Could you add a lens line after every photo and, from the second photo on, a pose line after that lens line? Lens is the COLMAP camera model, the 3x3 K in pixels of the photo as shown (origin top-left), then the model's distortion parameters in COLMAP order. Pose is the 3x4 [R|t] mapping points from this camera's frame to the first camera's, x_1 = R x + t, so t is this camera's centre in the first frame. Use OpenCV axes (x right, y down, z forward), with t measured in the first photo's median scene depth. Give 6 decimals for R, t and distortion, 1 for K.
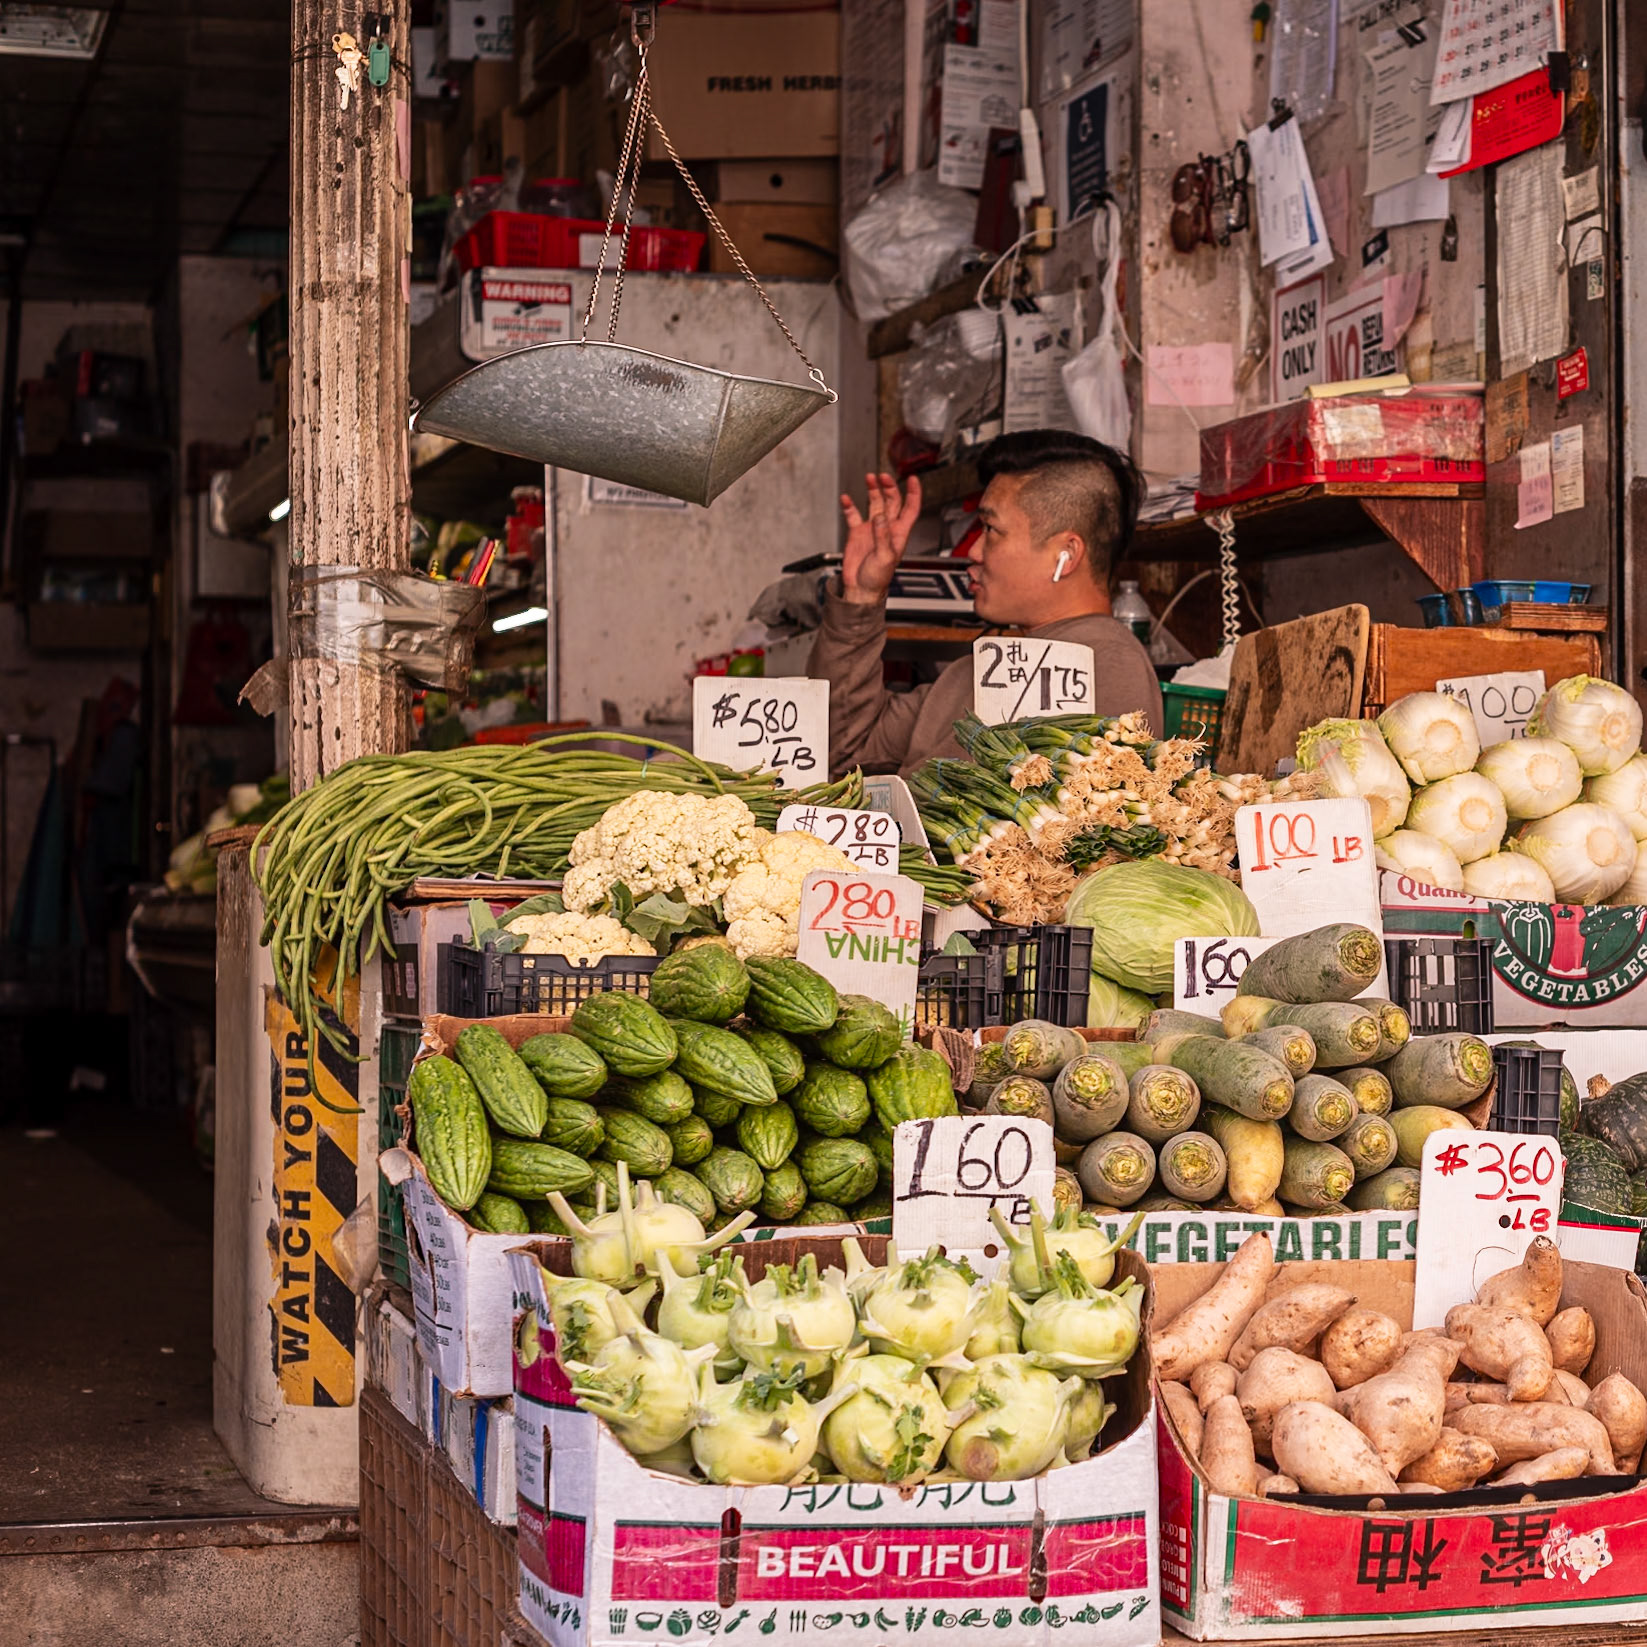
lens RADIAL K [[4028.1, 0, 823.5], [0, 4028.1, 823.5], [0, 0, 1]] dist [0.014969, 0.281282]
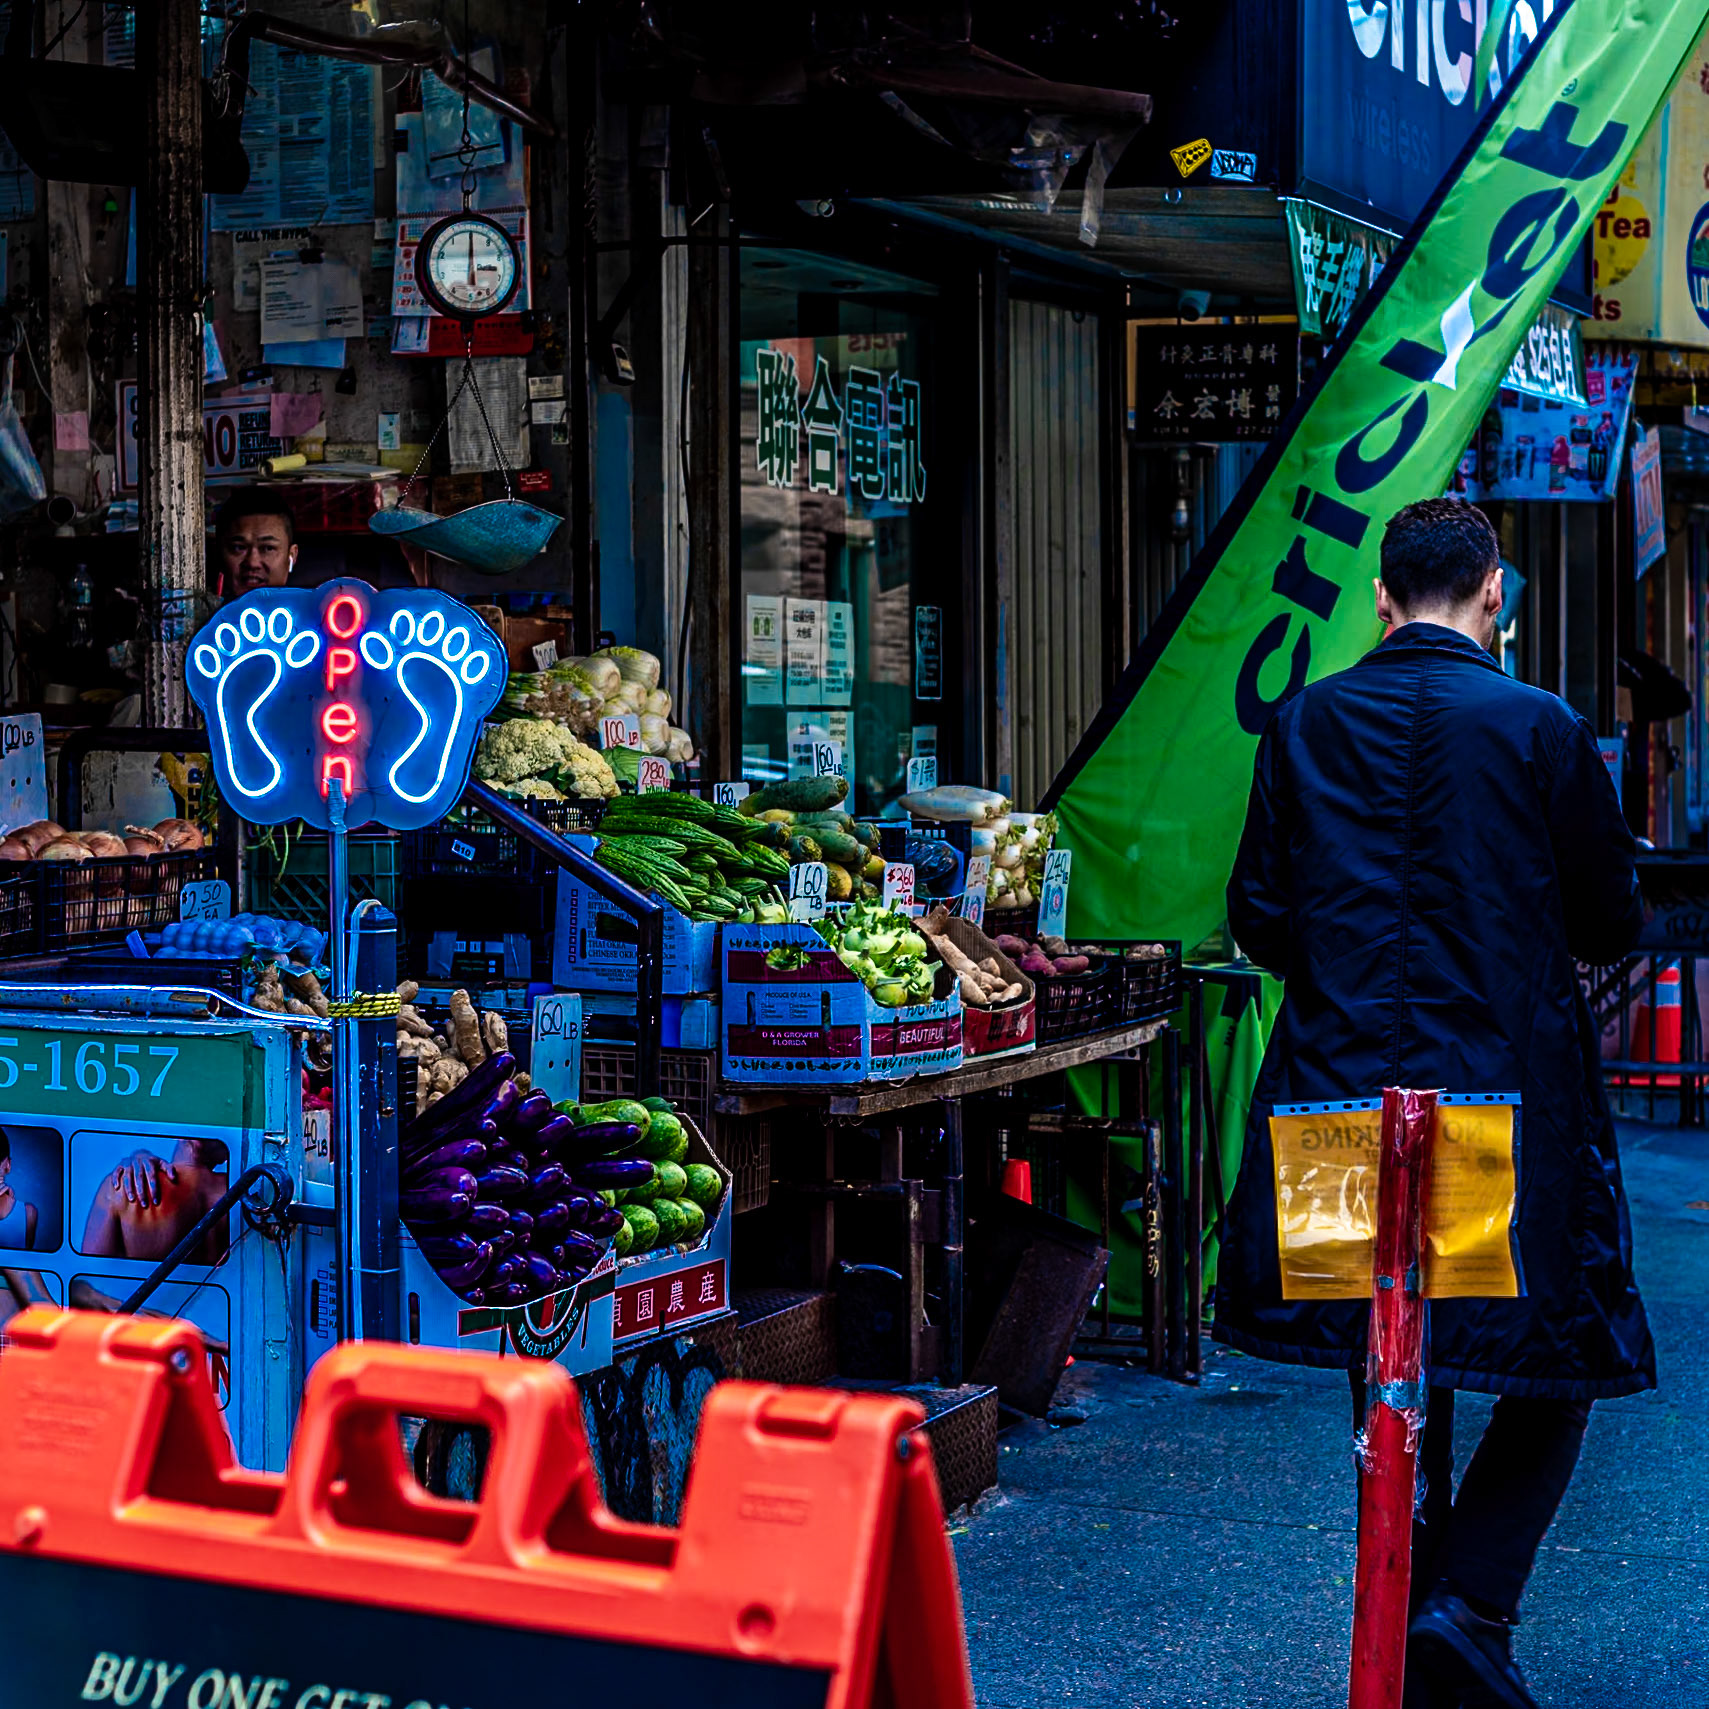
lens RADIAL K [[4179.7, 0, 854.5], [0, 4179.7, 854.5], [0, 0, 1]] dist [0.014969, 0.281282]
pose [[0.653368, -0.038722, 0.756050, -1.346361], [-0.002547, 0.998573, 0.053345, -0.046119], [-0.757036, -0.036780, 0.652337, -0.448675]]
